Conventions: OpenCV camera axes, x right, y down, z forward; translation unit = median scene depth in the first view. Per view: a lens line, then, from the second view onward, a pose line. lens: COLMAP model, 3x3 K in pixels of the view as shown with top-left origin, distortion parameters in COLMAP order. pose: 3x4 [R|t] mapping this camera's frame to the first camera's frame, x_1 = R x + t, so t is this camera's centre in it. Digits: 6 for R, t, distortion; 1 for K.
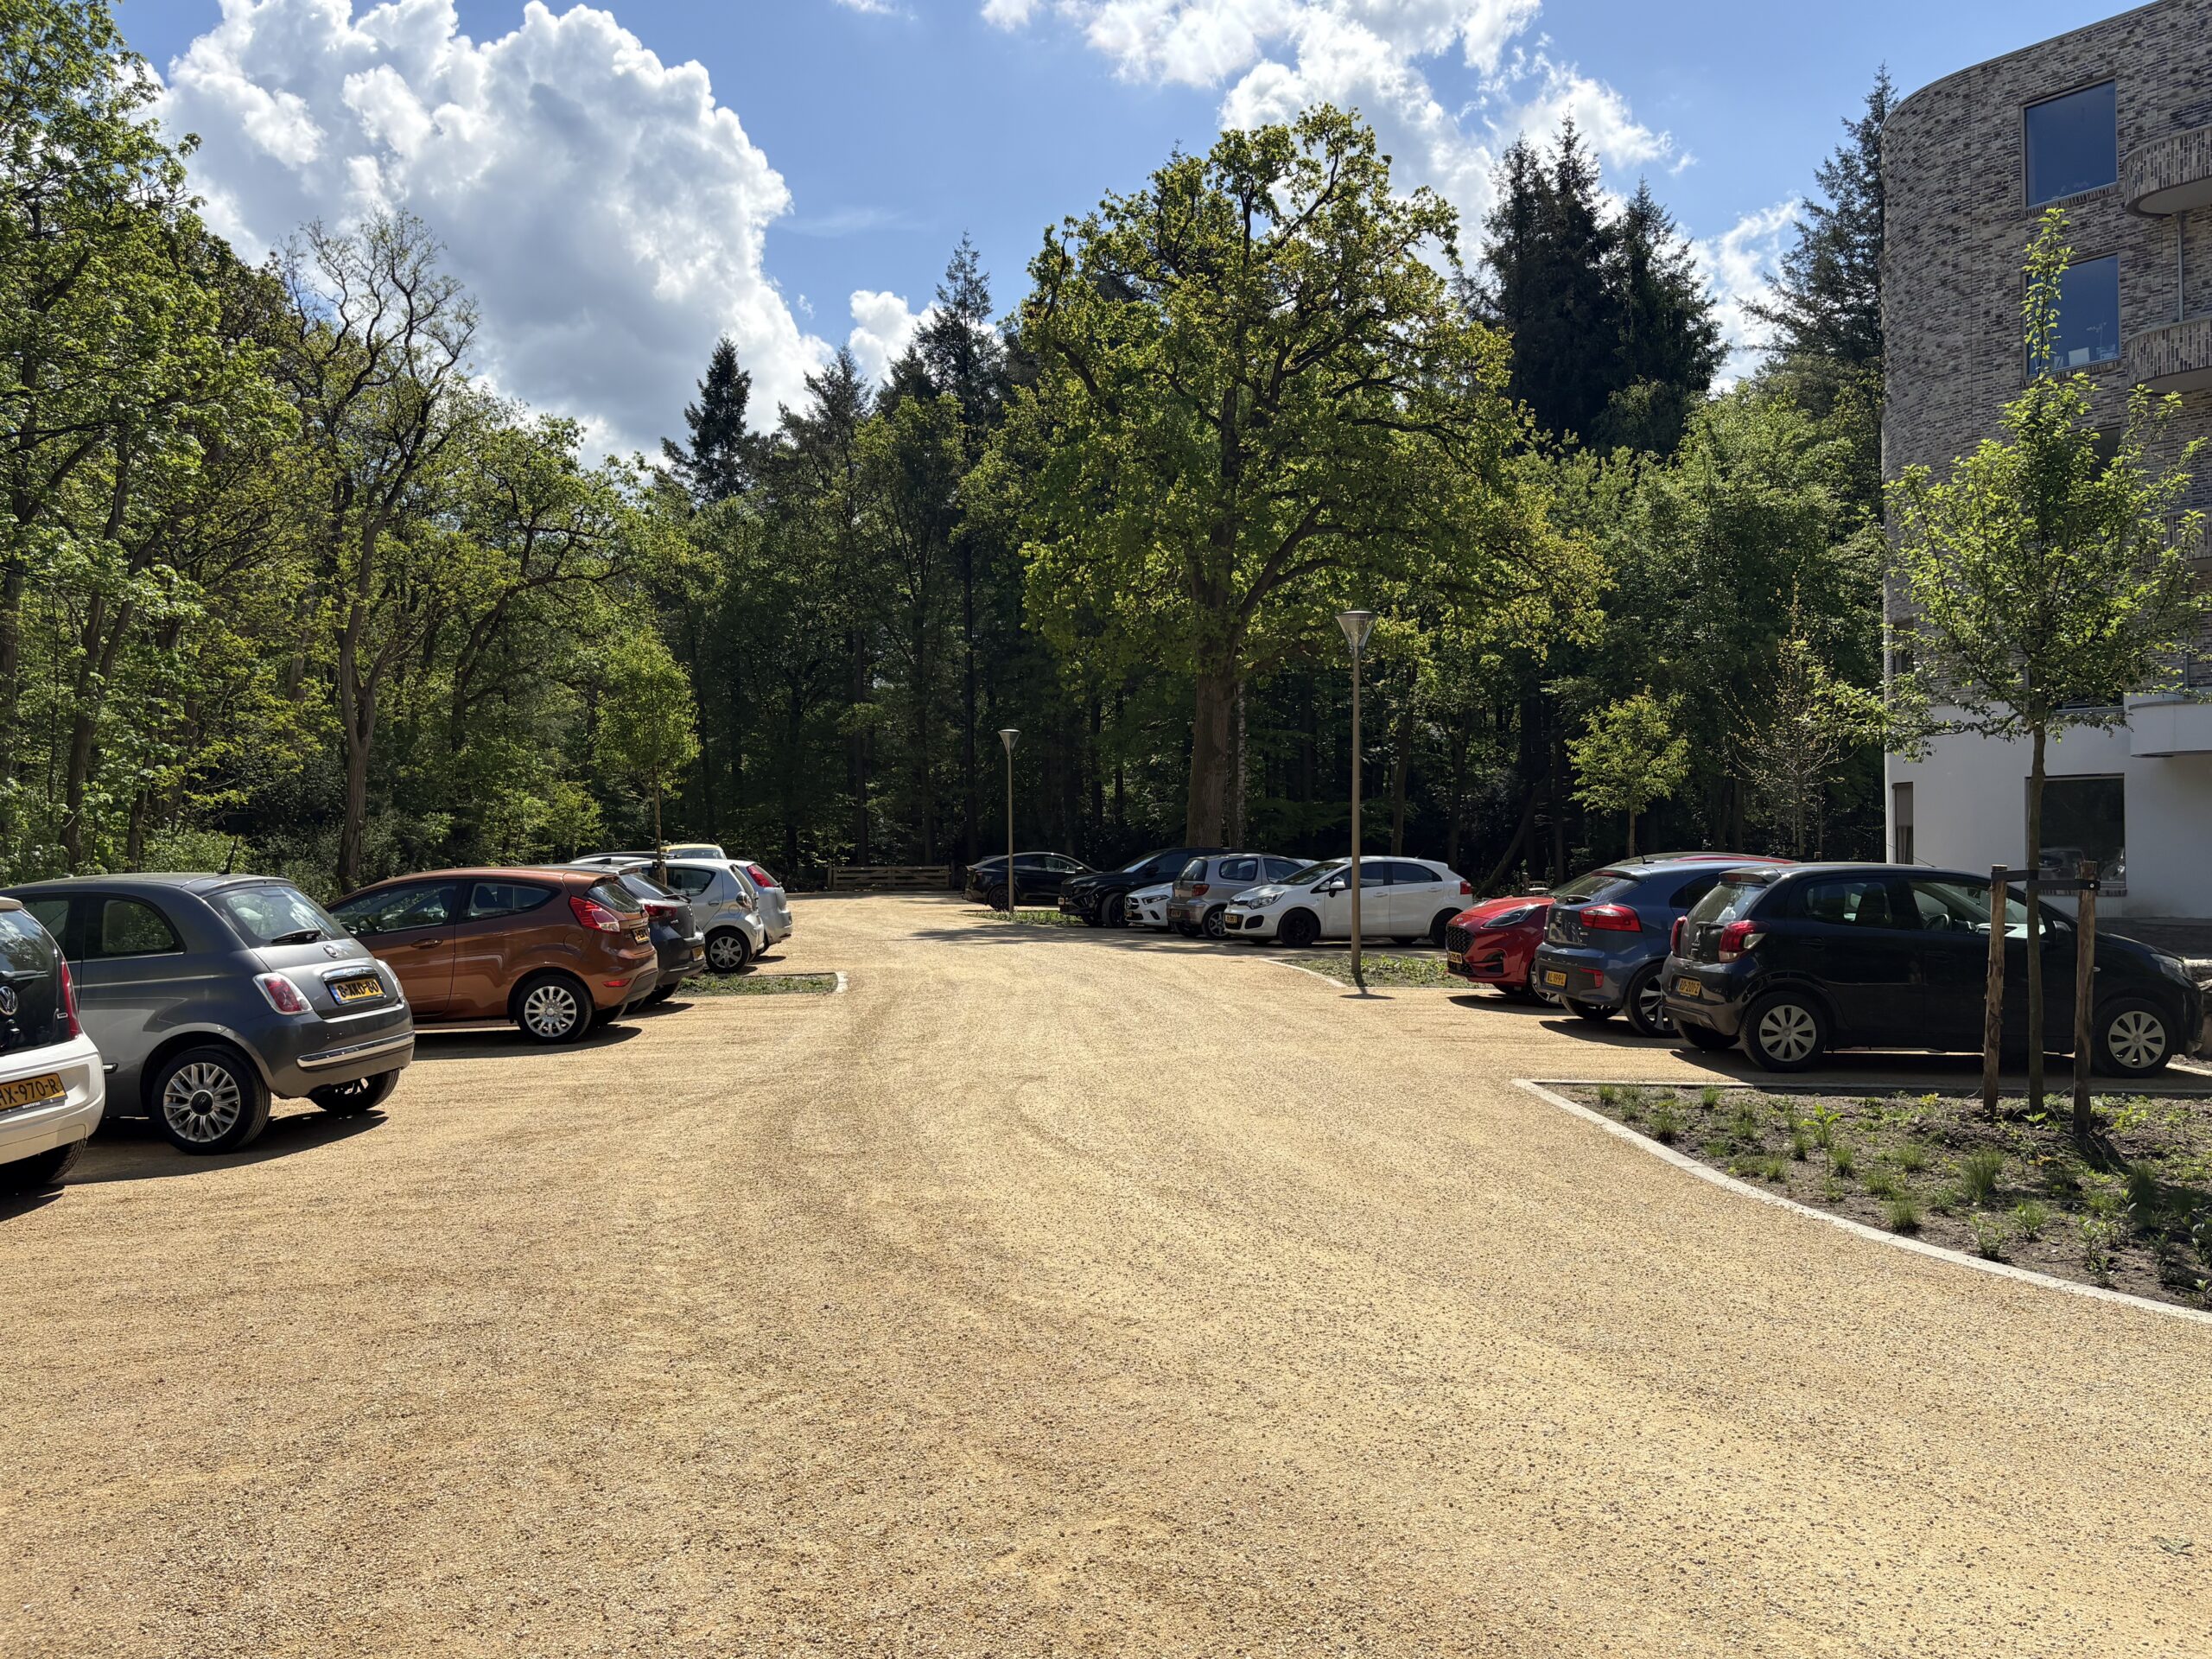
lens RADIAL K [[1726.7, 0, 1107.2], [0, 1726.7, 834.0], [0, 0, 1]] dist [0.039002, -0.044085]
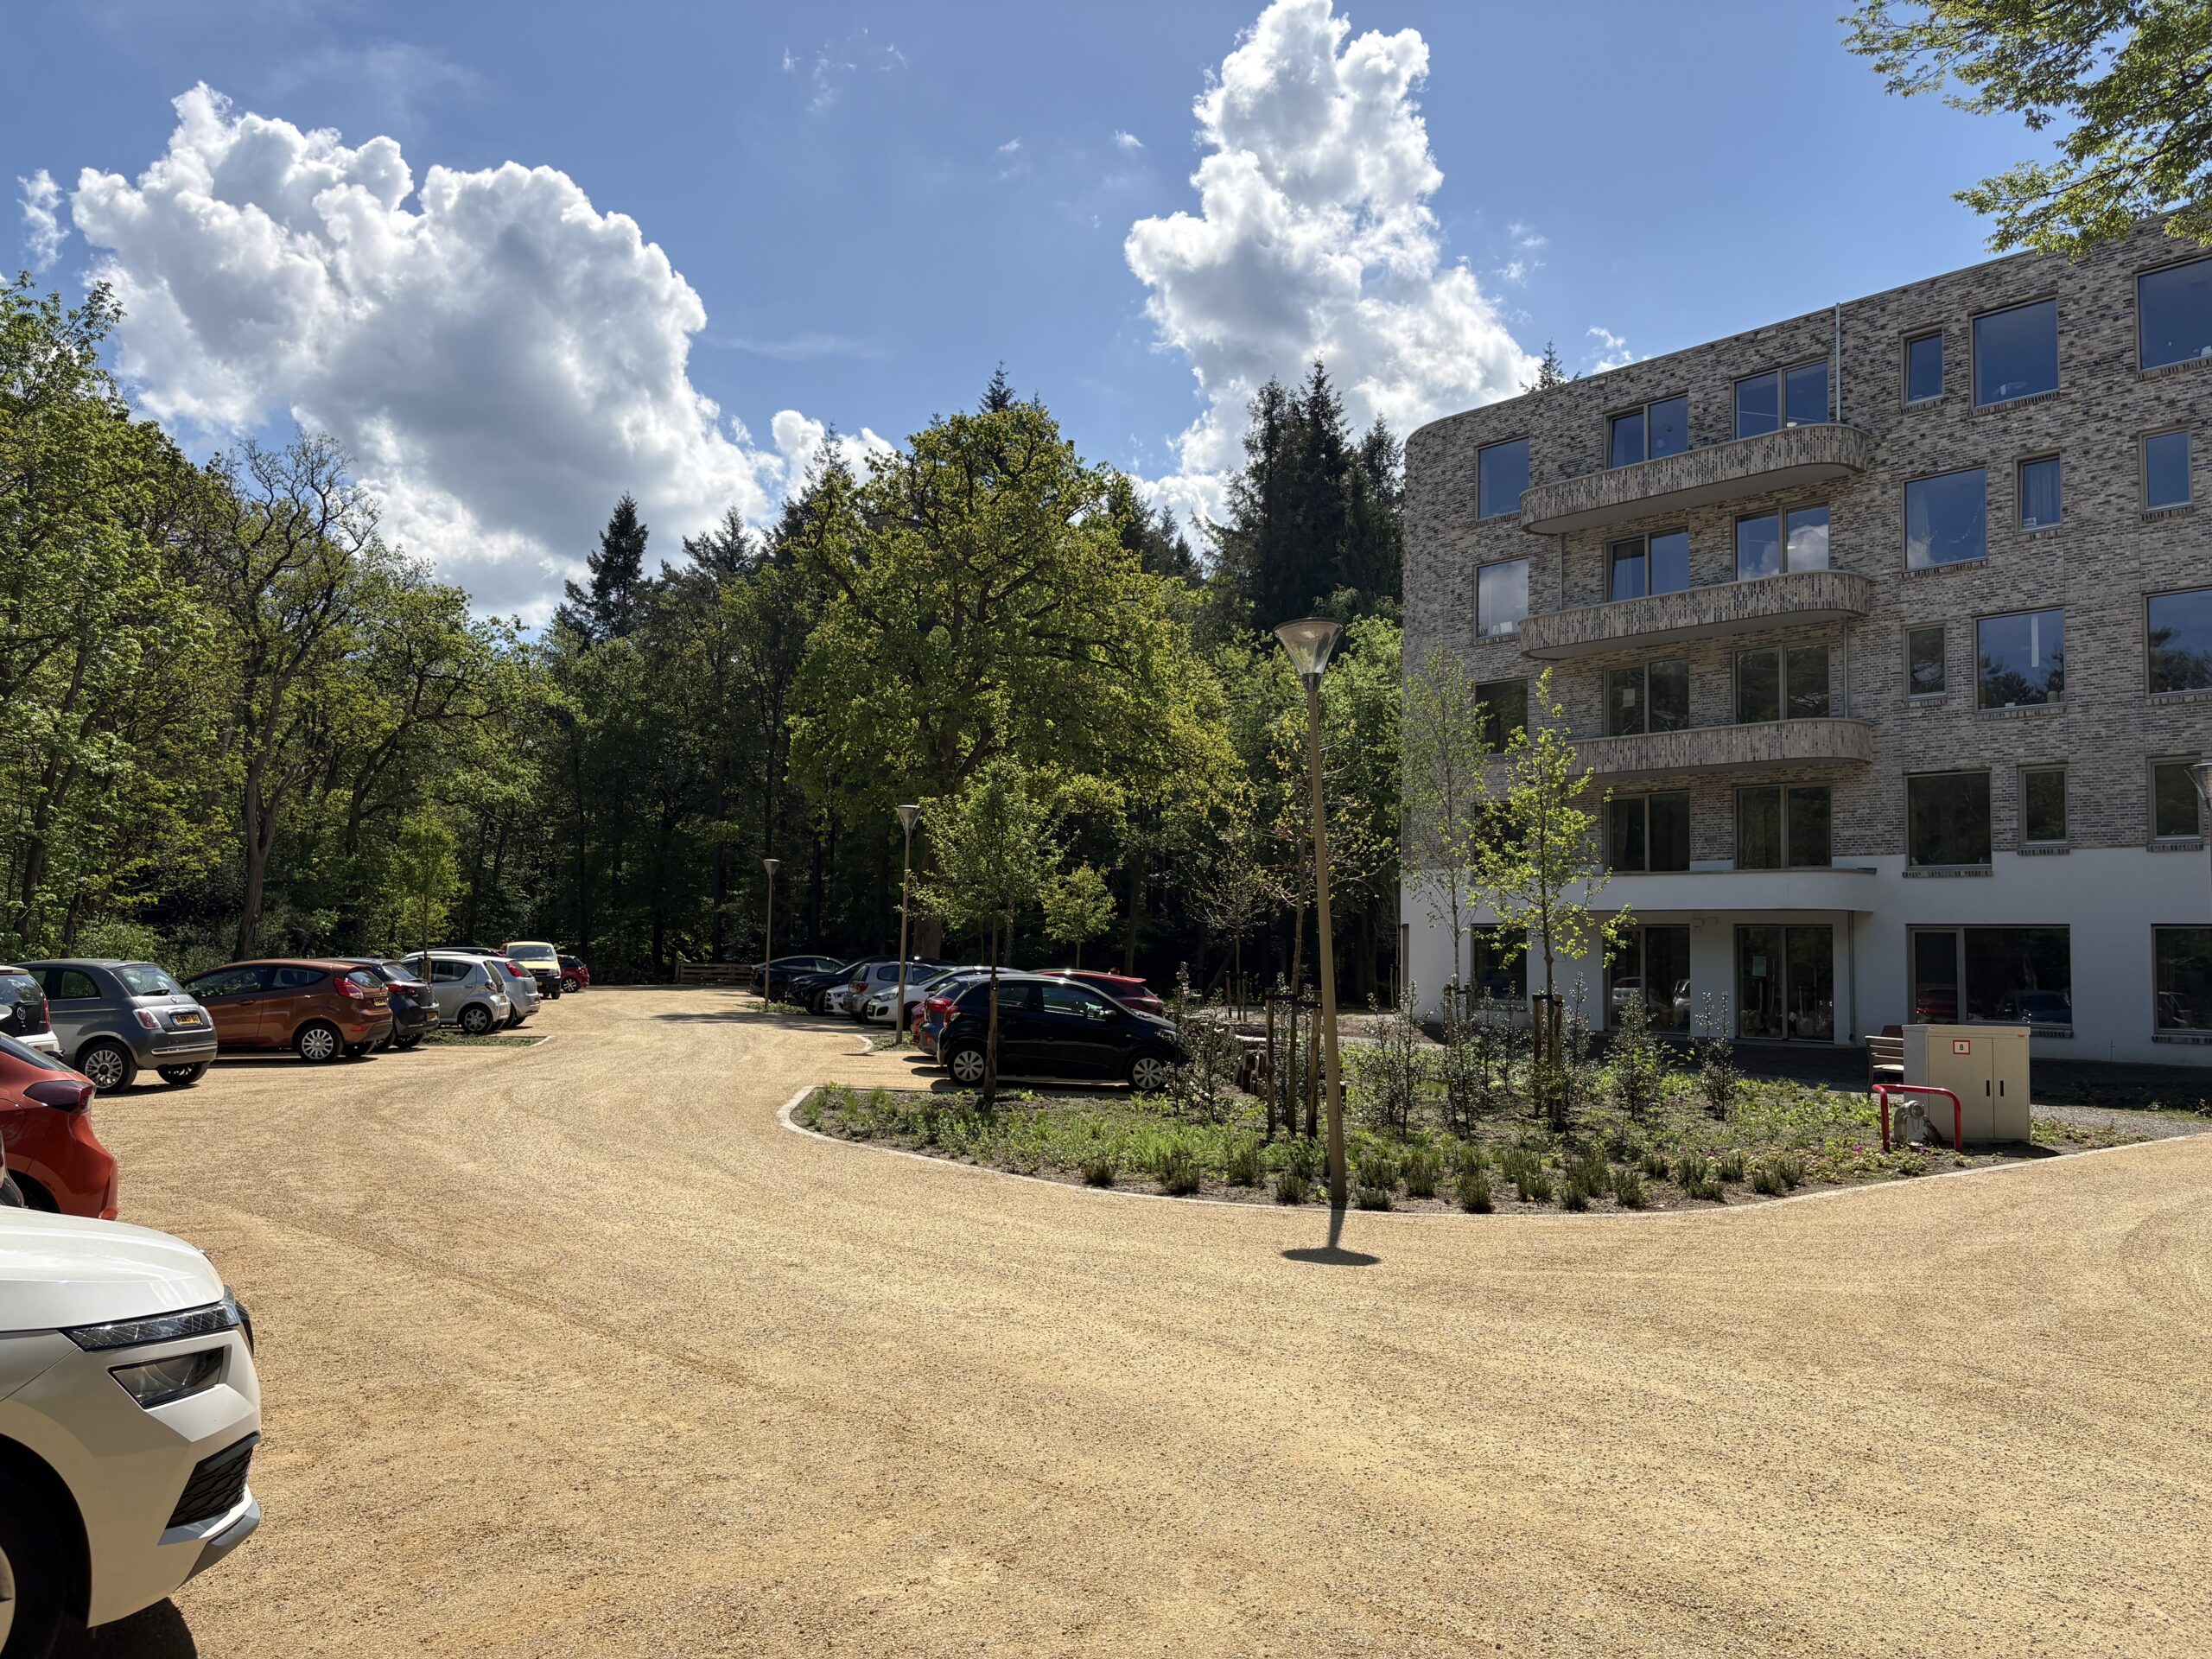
lens RADIAL K [[1666.9, 0, 1085.0], [0, 1666.9, 824.4], [0, 0, 1]] dist [0.052537, -0.054942]
pose [[0.998924, 0.032474, 0.033125, 0.147760], [-0.030132, 0.997170, -0.068880, -0.009072], [-0.035268, 0.067808, 0.997075, -0.275463]]
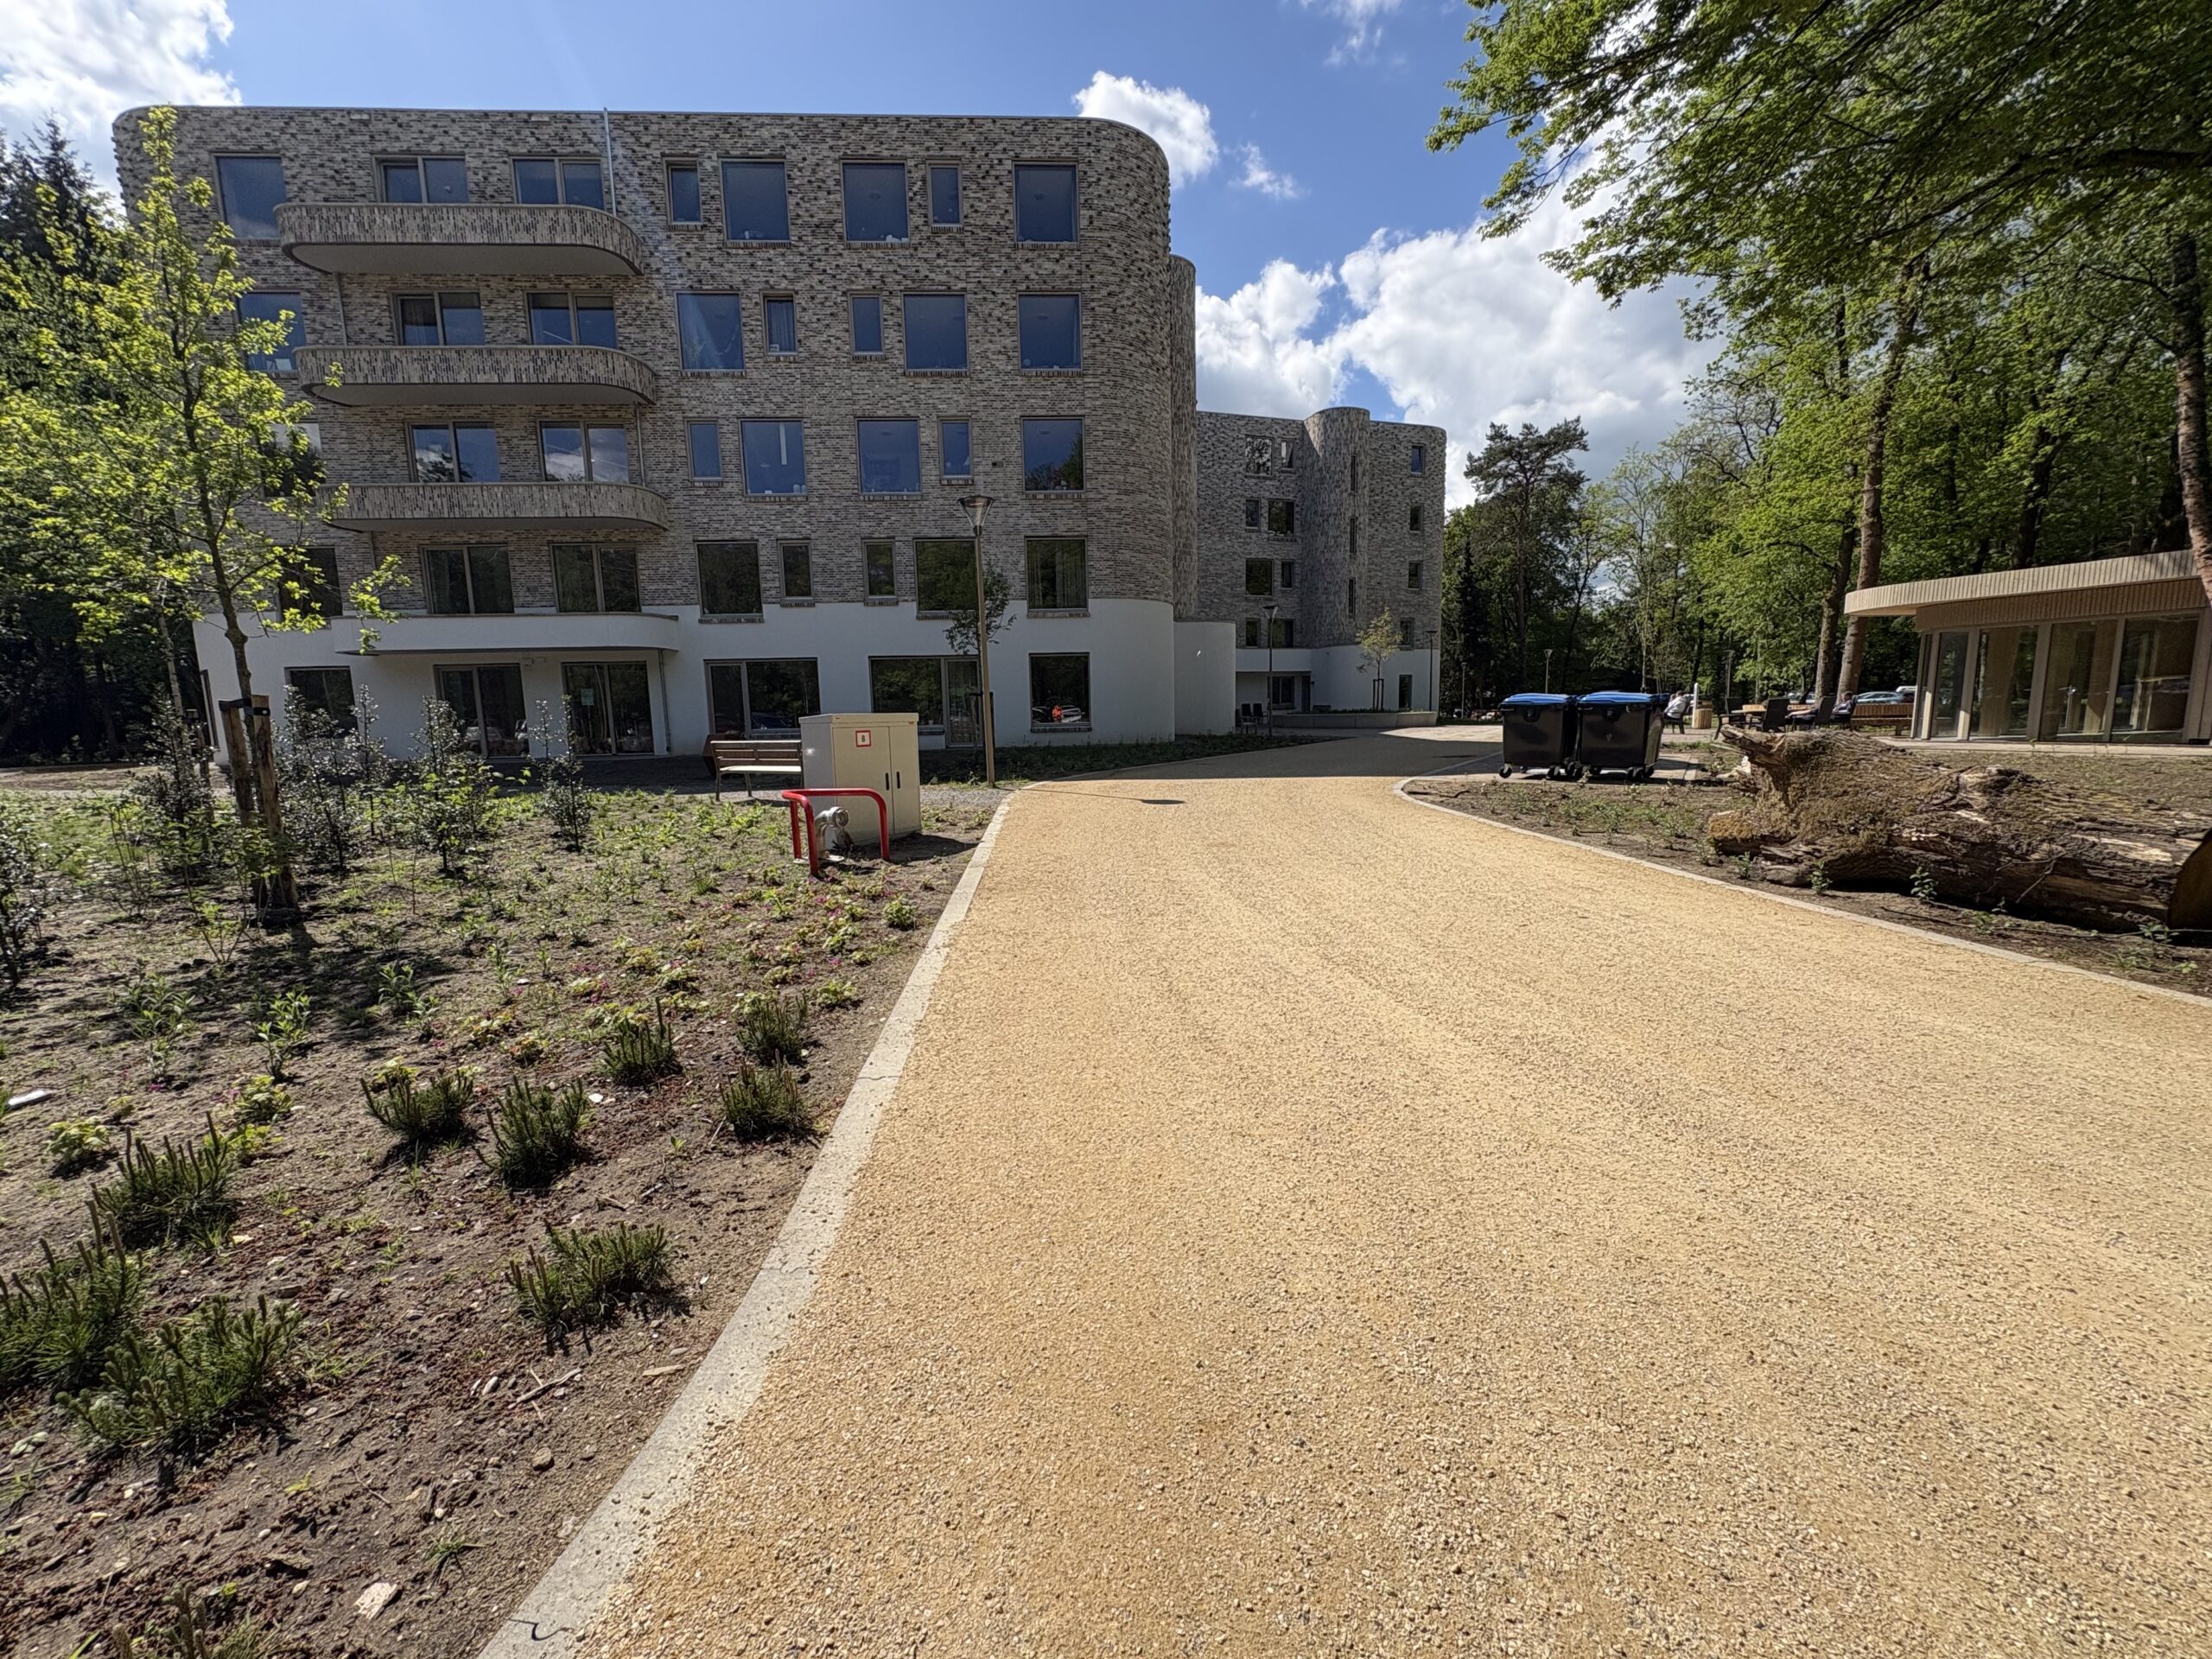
lens RADIAL K [[878.5, 0, 1106.0], [0, 878.5, 829.5], [0, 0, 1]] dist [0.001897, -0.000376]
pose [[0.575746, -0.114963, 0.809506, 0.268884], [0.009362, 0.990928, 0.134069, 0.007283], [-0.817575, -0.069611, 0.571600, 0.021059]]
